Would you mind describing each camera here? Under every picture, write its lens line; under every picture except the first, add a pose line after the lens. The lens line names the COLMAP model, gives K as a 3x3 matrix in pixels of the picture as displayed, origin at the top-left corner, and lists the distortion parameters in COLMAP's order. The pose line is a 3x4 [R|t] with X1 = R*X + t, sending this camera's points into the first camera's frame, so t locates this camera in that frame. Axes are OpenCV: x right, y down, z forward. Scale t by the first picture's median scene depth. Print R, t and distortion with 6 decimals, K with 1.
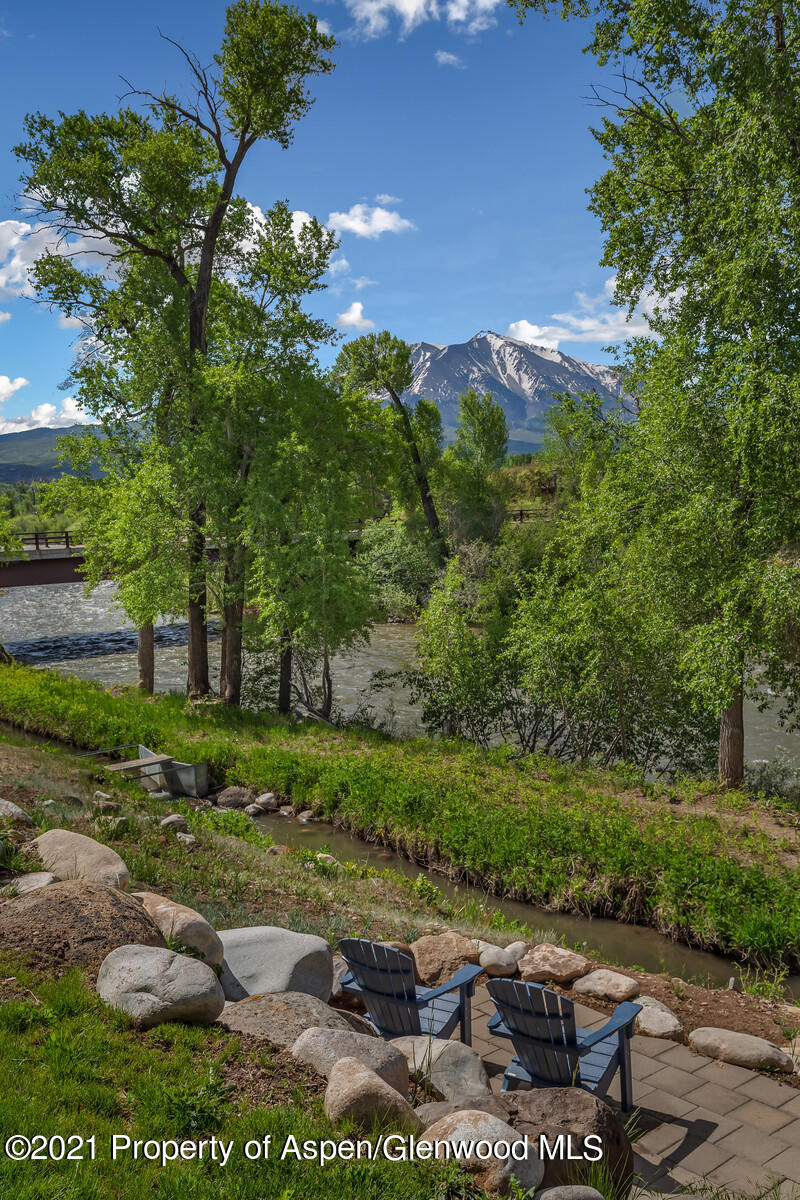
lens RADIAL K [[1187.5, 0, 400.0], [0, 1187.5, 600.0], [0, 0, 1]] dist [0.026929, -0.002537]
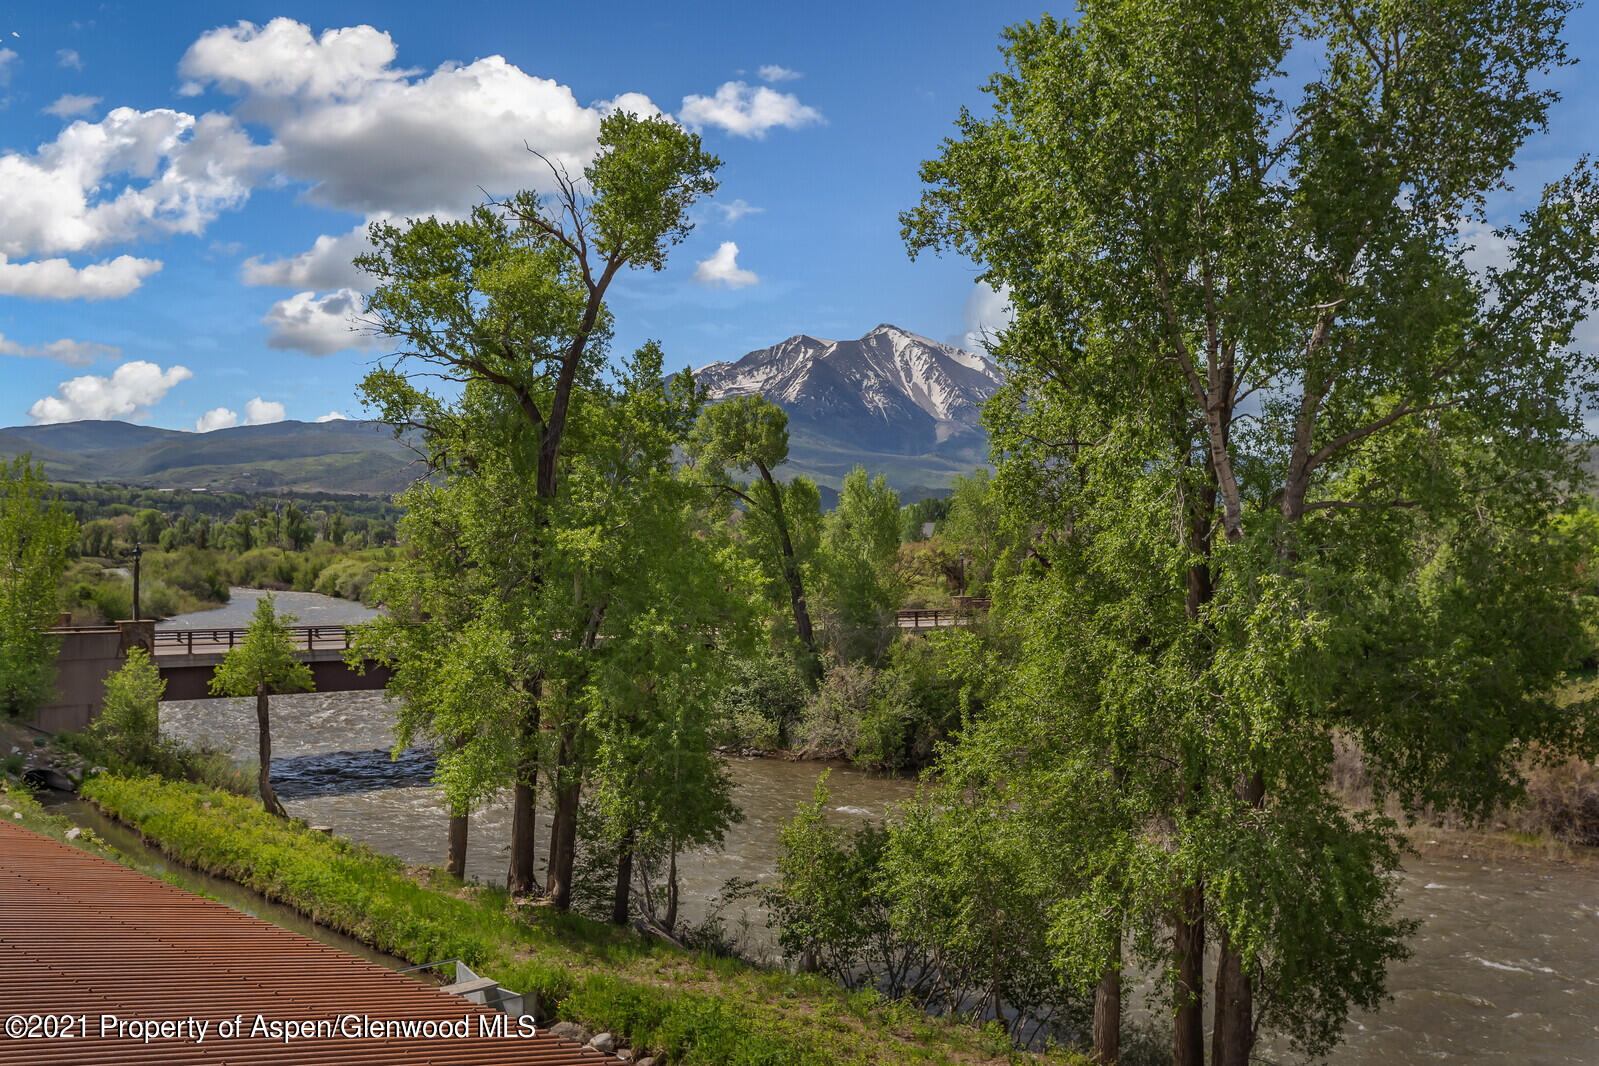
lens RADIAL K [[1582.3, 0, 805.9], [0, 1582.3, 528.7], [0, 0, 1]] dist [0.026929, -0.002537]
pose [[0.998431, 0.049660, 0.025876, -0.006411], [-0.047005, 0.994396, -0.094693, -0.082579], [-0.030433, 0.093328, 0.995170, -0.177397]]
